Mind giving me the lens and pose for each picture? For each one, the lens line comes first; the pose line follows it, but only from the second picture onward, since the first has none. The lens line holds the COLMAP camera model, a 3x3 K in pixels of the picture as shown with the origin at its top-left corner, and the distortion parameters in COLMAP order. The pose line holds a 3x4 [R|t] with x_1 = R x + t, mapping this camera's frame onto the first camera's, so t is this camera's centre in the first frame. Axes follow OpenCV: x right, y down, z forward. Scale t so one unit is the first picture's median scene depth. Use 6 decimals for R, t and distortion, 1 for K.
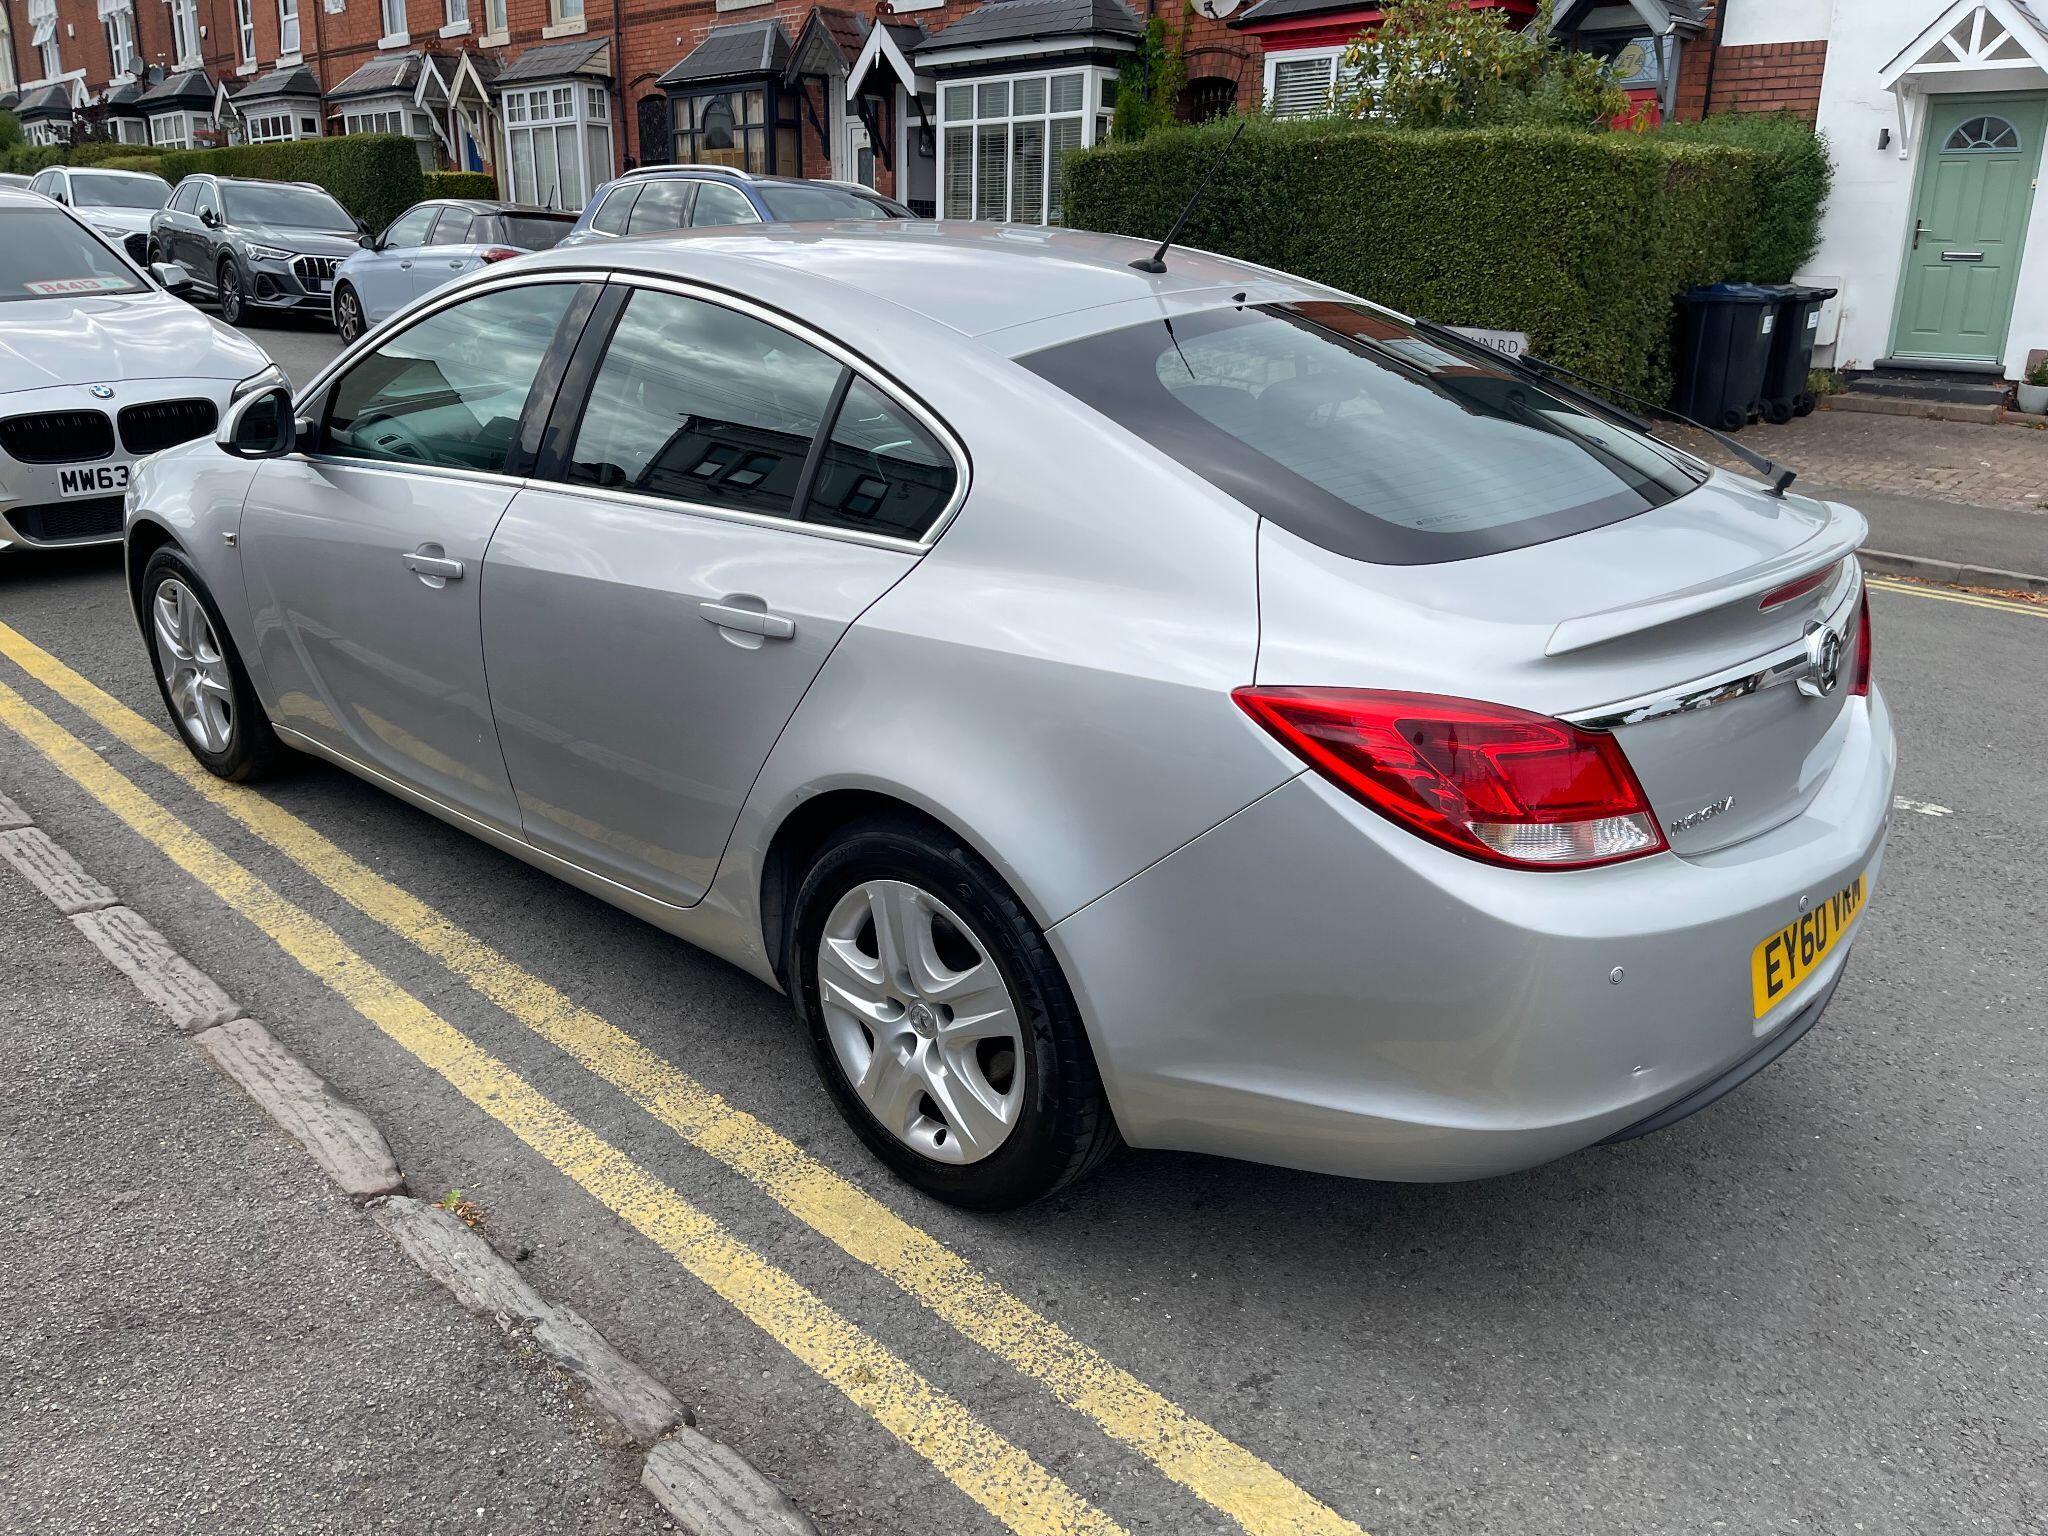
lens RADIAL K [[1544.9, 0, 1015.2], [0, 1544.9, 781.9], [0, 0, 1]] dist [0.079781, -0.108373]
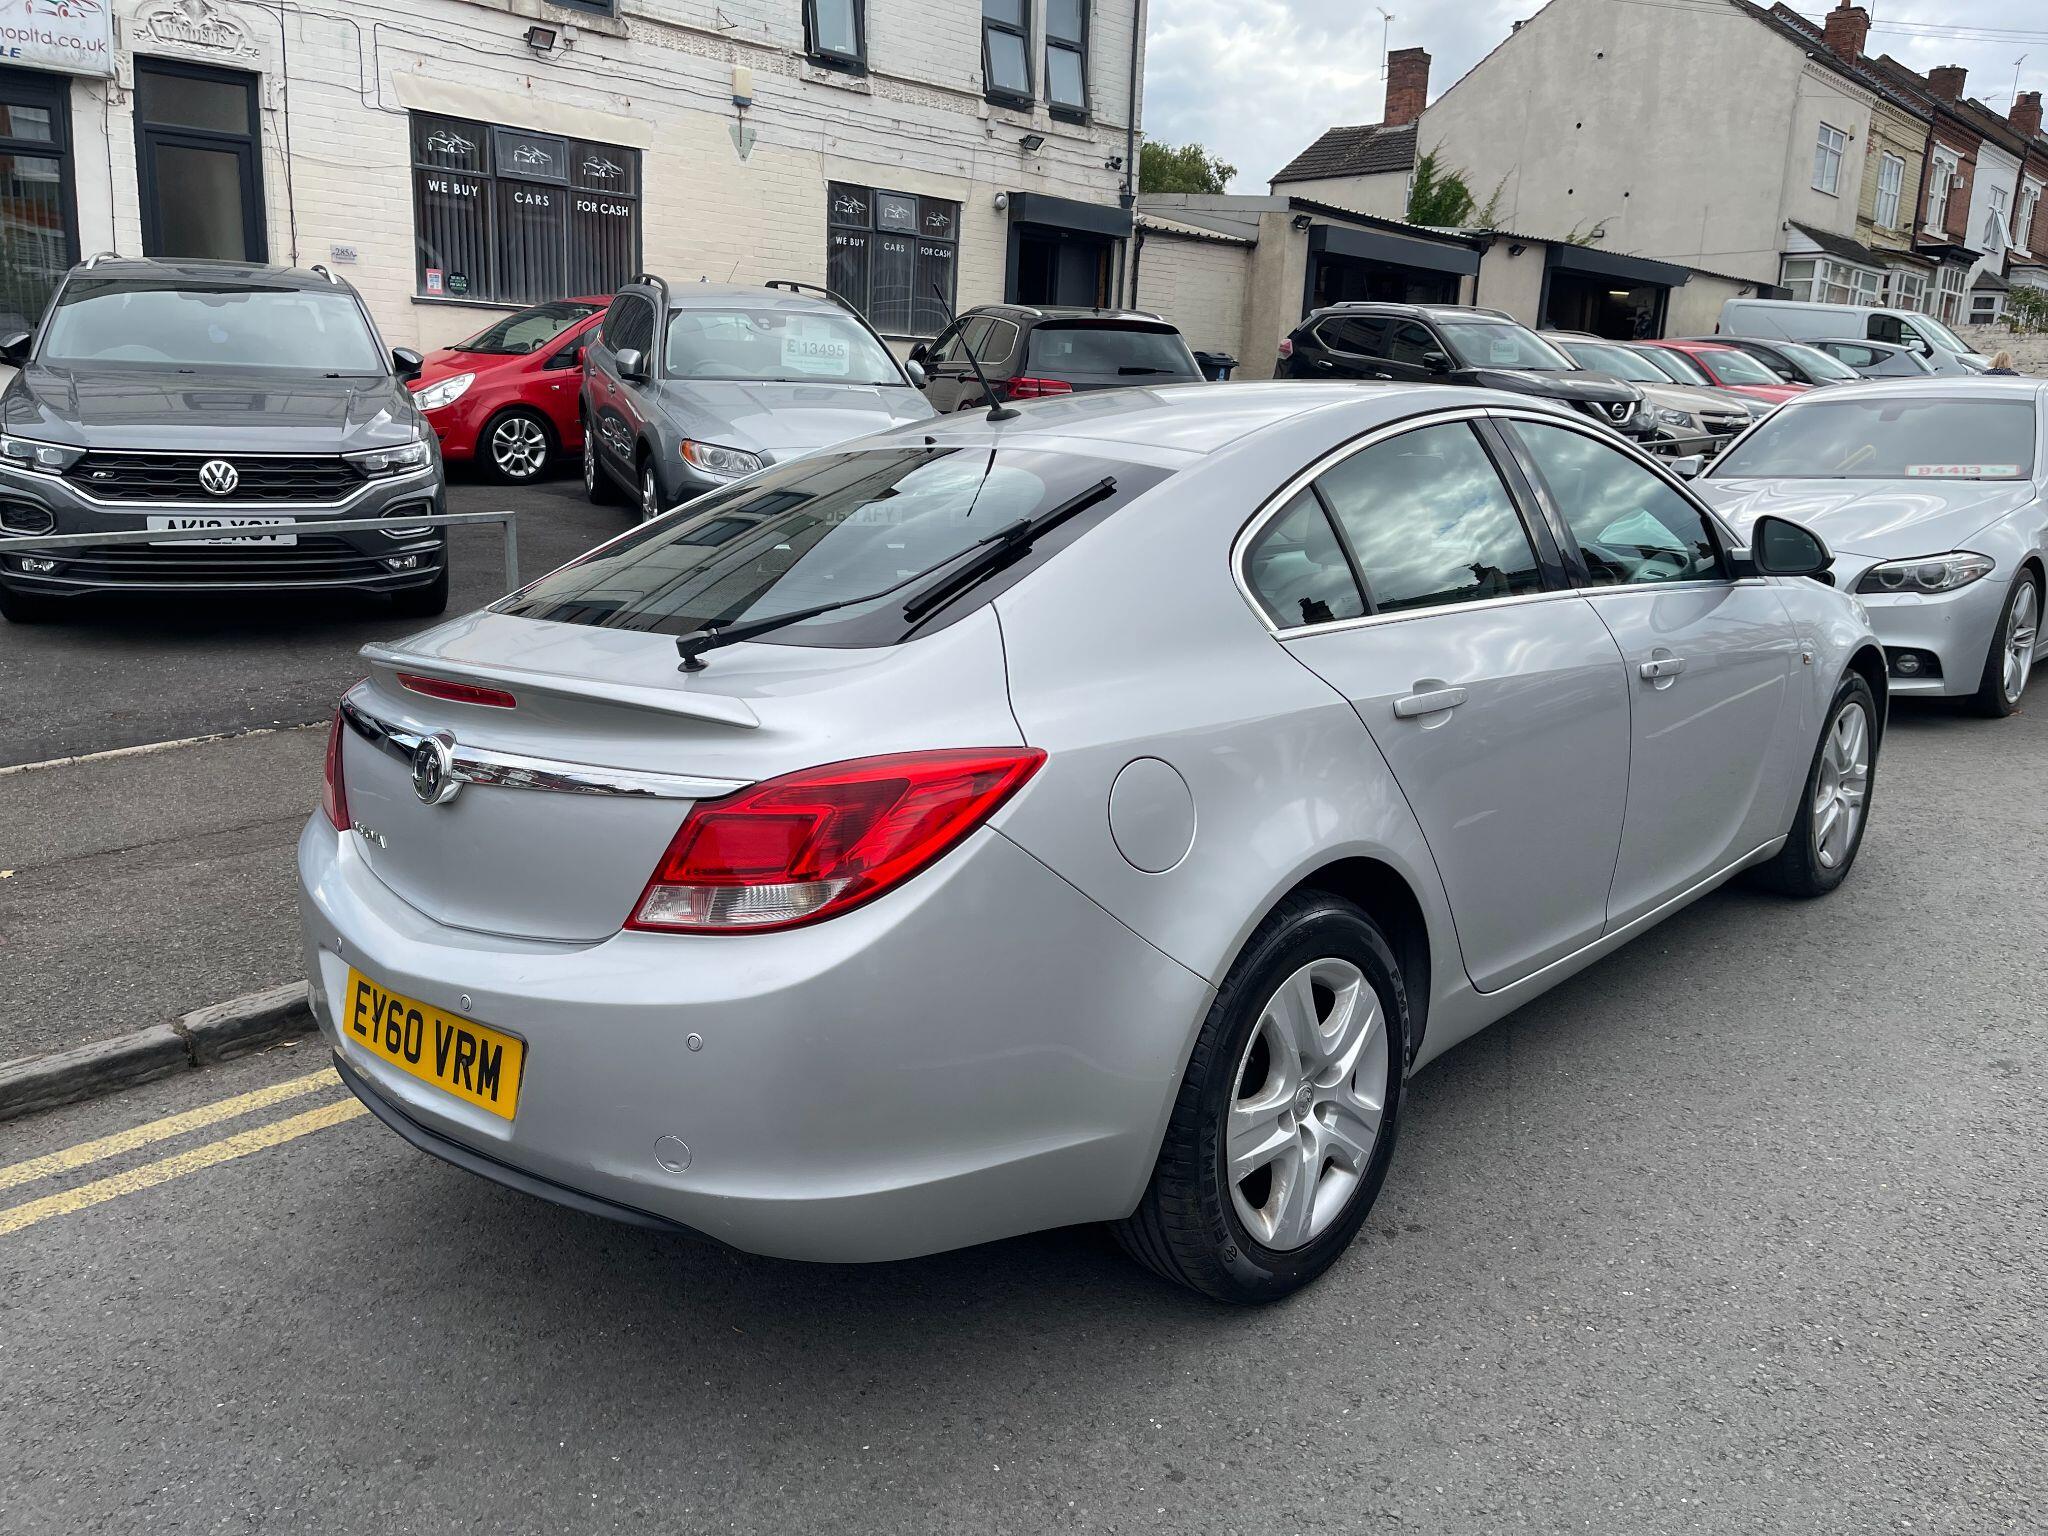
lens RADIAL K [[1545.1, 0, 1011.1], [0, 1545.1, 768.7], [0, 0, 1]] dist [0.082393, -0.114986]
pose [[-0.012367, 0.214866, -0.976565, 0.893277], [-0.344775, 0.915832, 0.205870, -0.247952], [0.938604, 0.339241, 0.062754, 0.764803]]
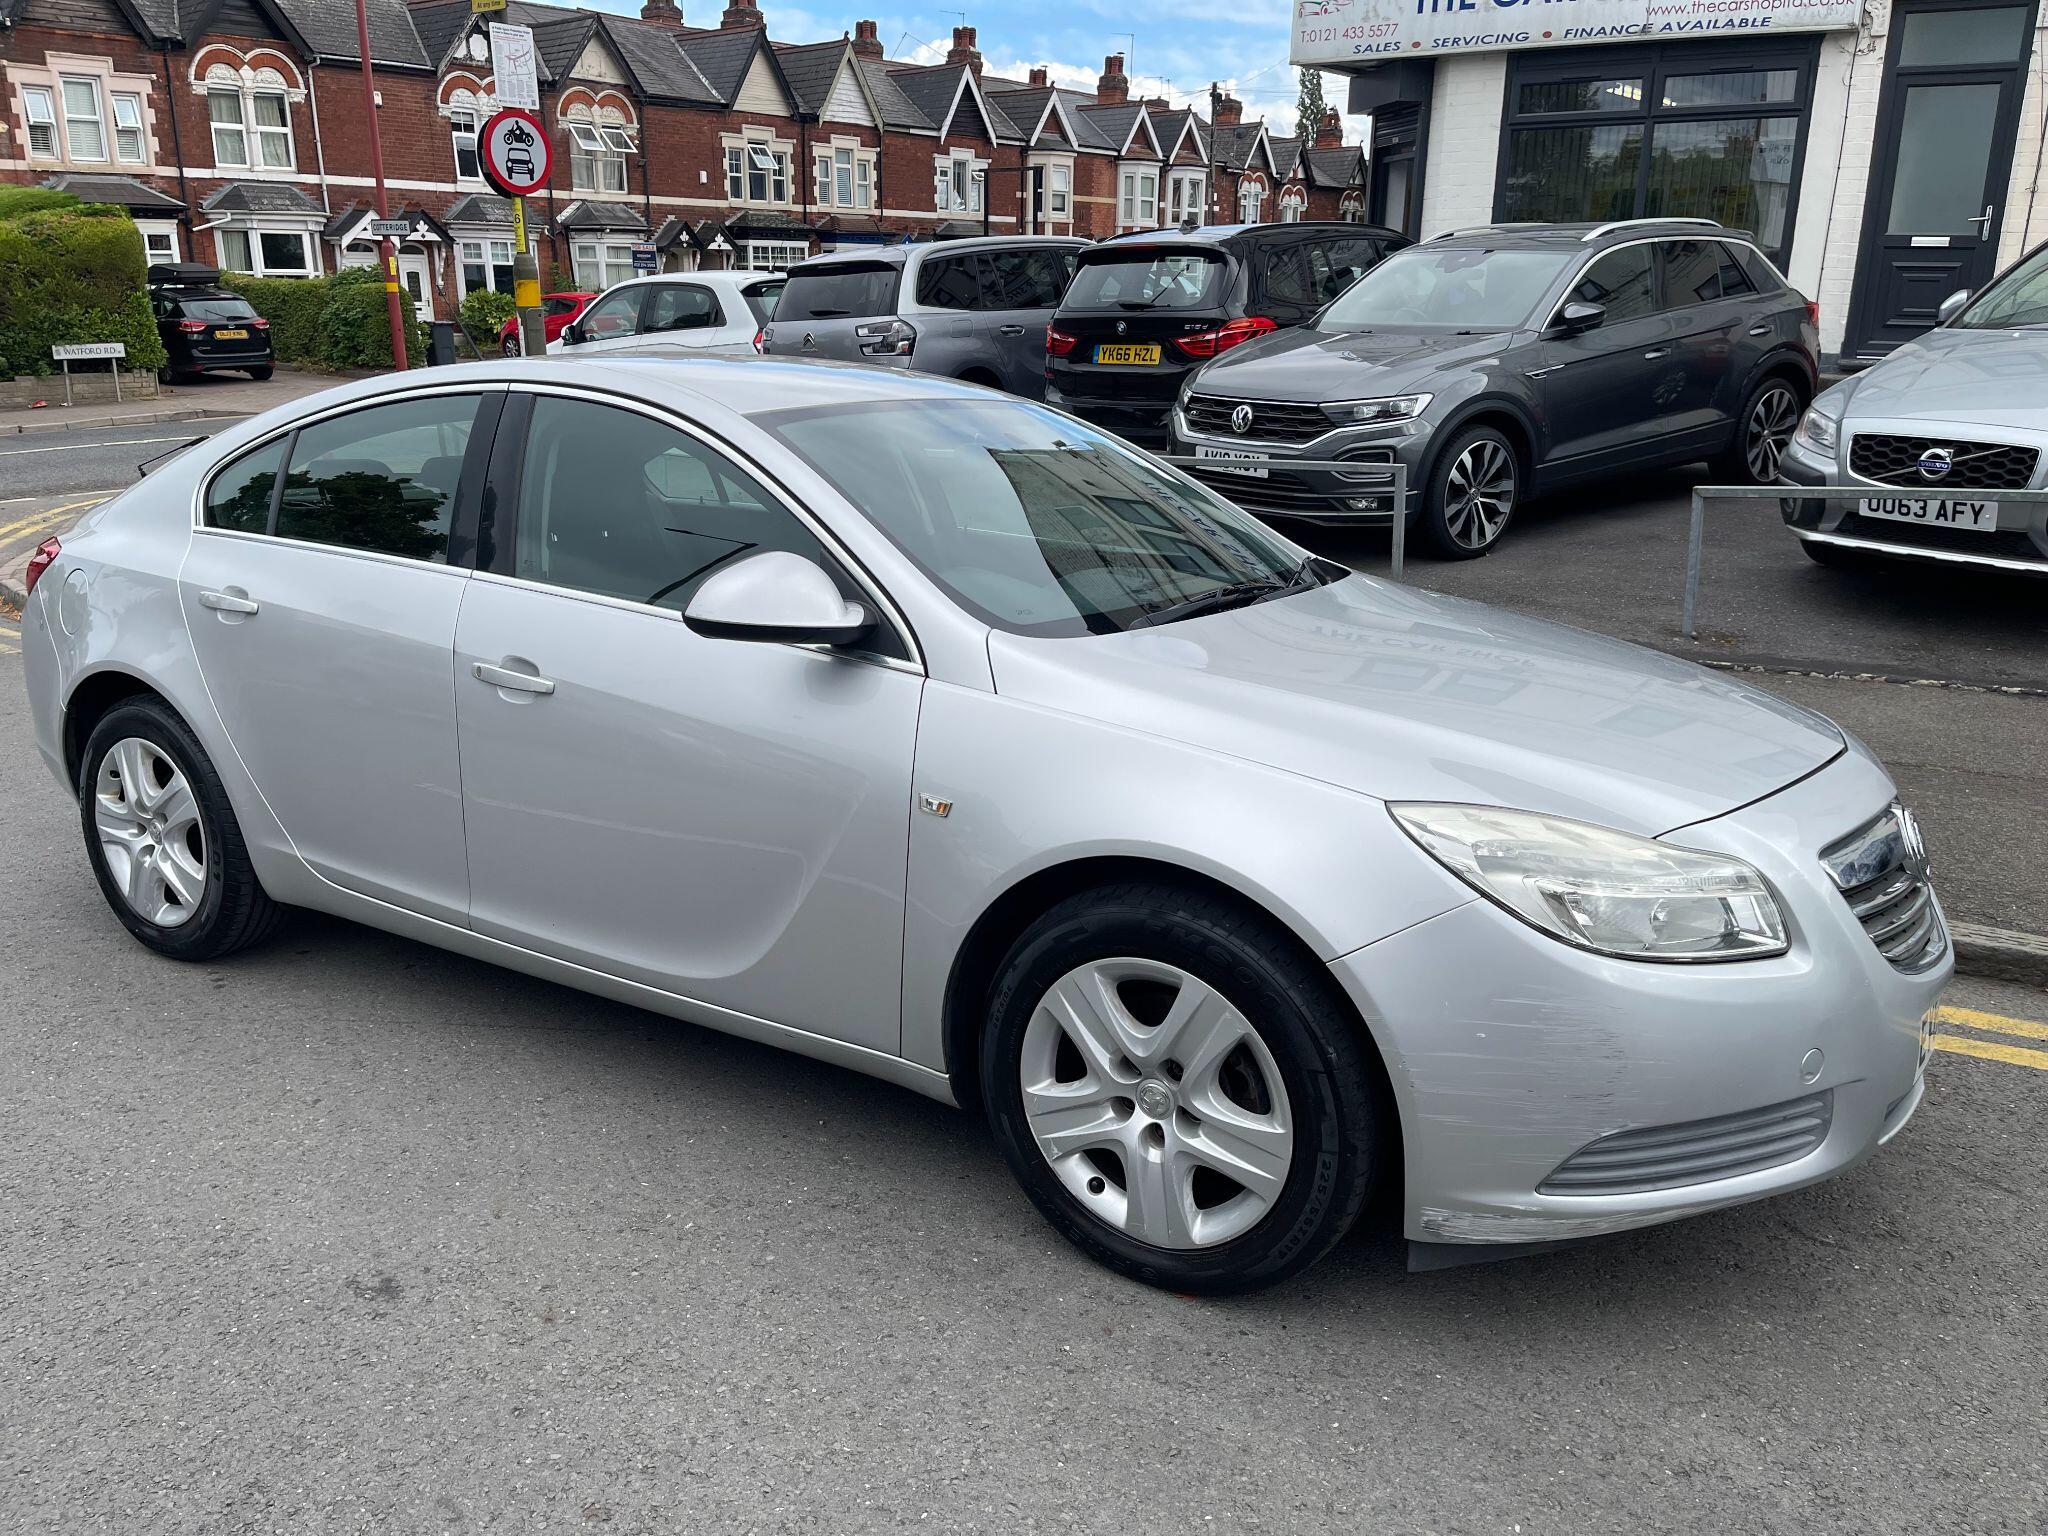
lens RADIAL K [[1544.9, 0, 1015.3], [0, 1544.9, 760.2], [0, 0, 1]] dist [0.079781, -0.108373]
pose [[-0.983862, 0.030769, -0.176263, -0.102870], [-0.076523, 0.818109, 0.569949, -0.686142], [0.161739, 0.574240, -0.802552, 1.855796]]
